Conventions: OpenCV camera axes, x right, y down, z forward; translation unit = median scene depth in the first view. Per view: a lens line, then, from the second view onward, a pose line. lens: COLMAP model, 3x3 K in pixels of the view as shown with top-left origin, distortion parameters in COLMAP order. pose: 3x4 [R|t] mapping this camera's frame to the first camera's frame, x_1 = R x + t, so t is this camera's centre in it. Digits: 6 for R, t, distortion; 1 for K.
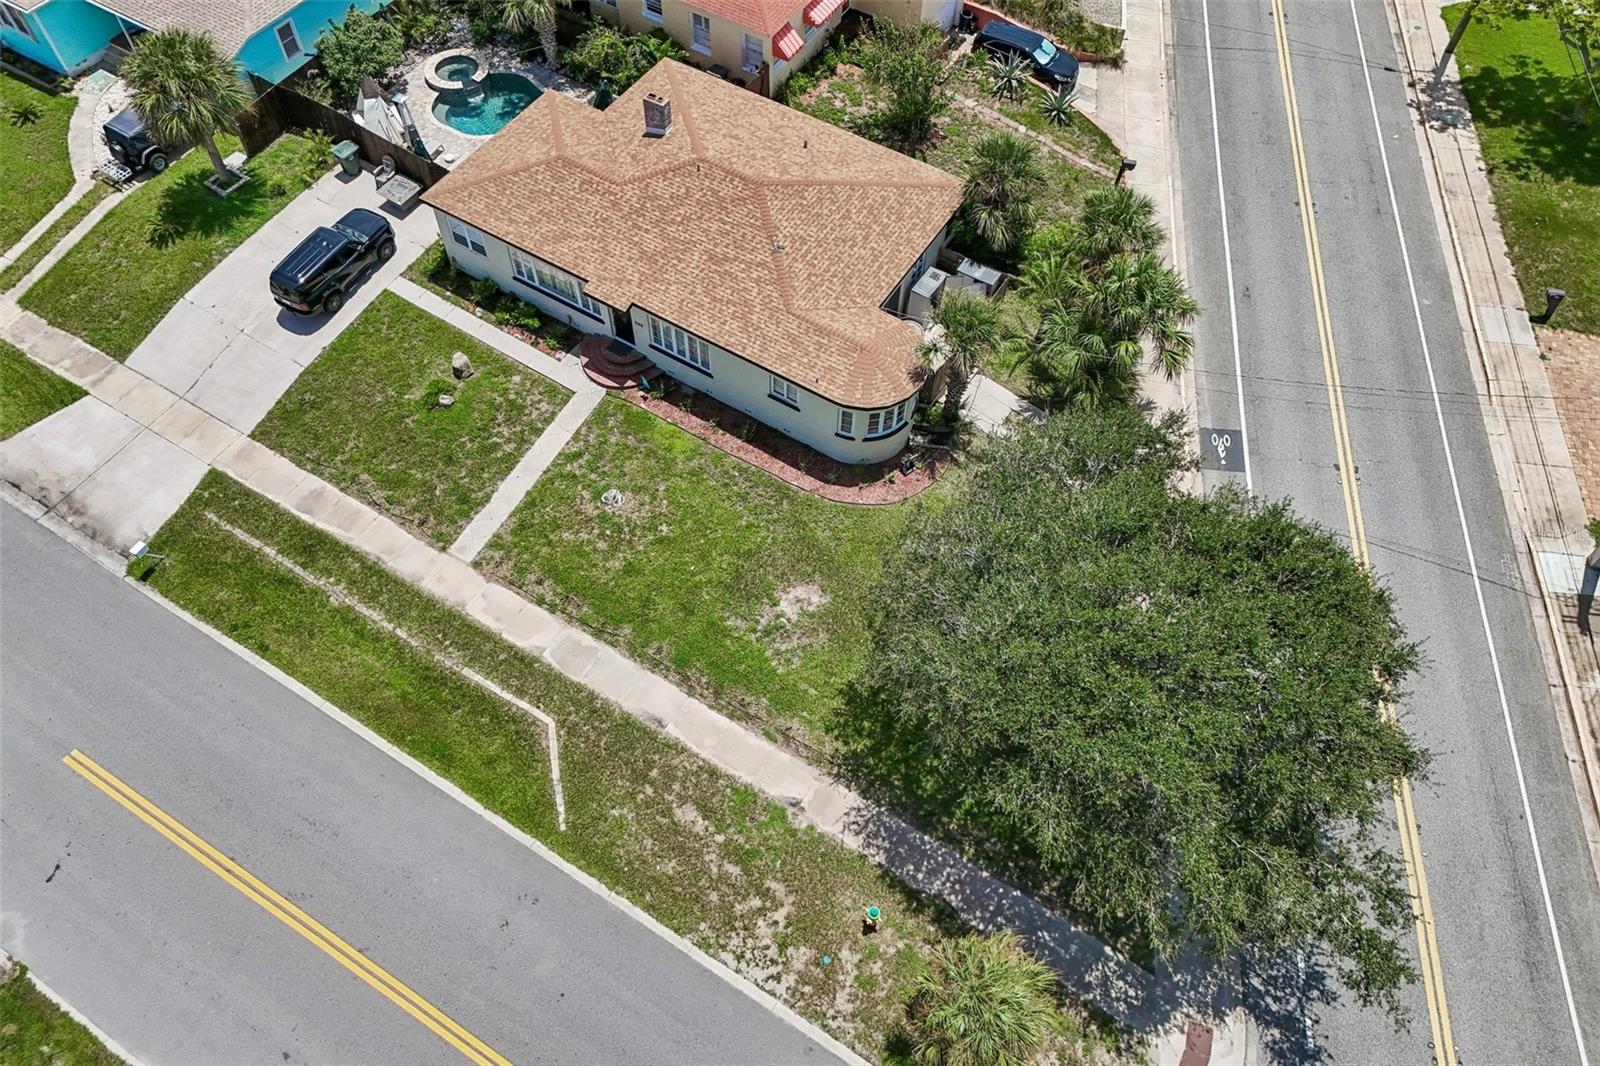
lens RADIAL K [[1125.8, 0, 800.0], [0, 1125.8, 533.0], [0, 0, 1]] dist [0.107014, -0.091437]
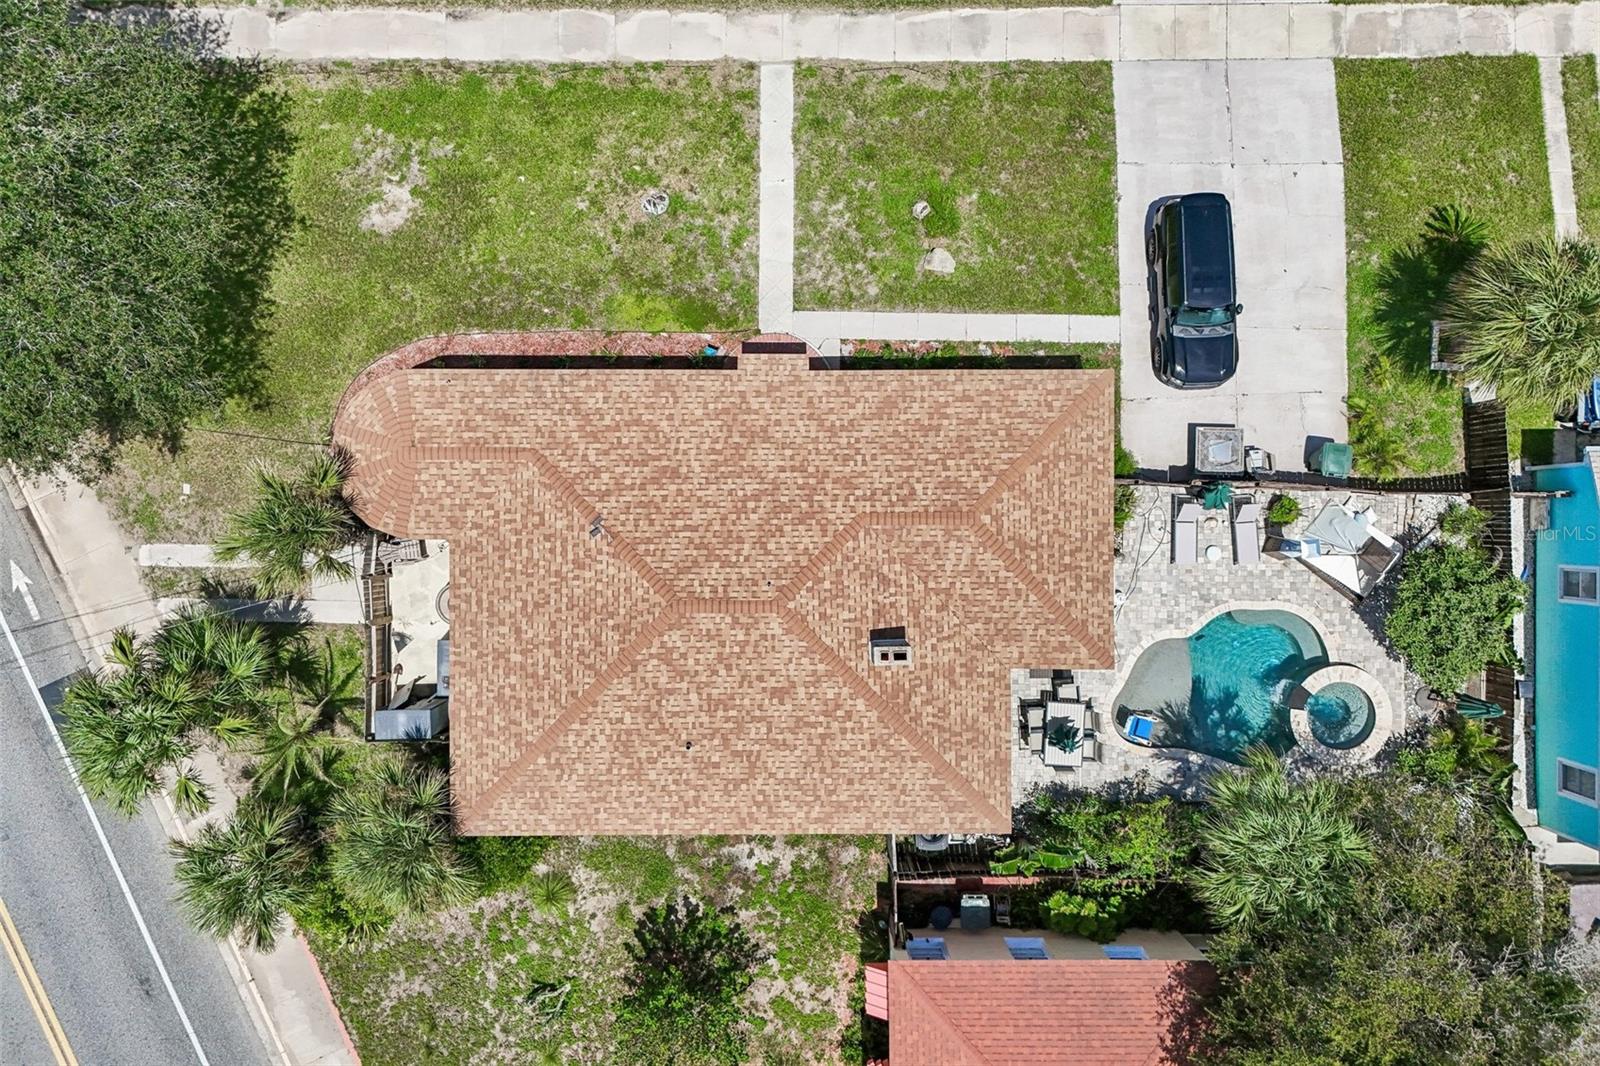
lens RADIAL K [[1125.8, 0, 800.0], [0, 1125.8, 533.0], [0, 0, 1]] dist [0.107014, -0.091437]
pose [[-0.849476, 0.527424, -0.014666, -0.114817], [-0.450906, -0.711239, 0.539280, -0.688145], [0.273998, 0.464719, 0.841999, 0.436508]]
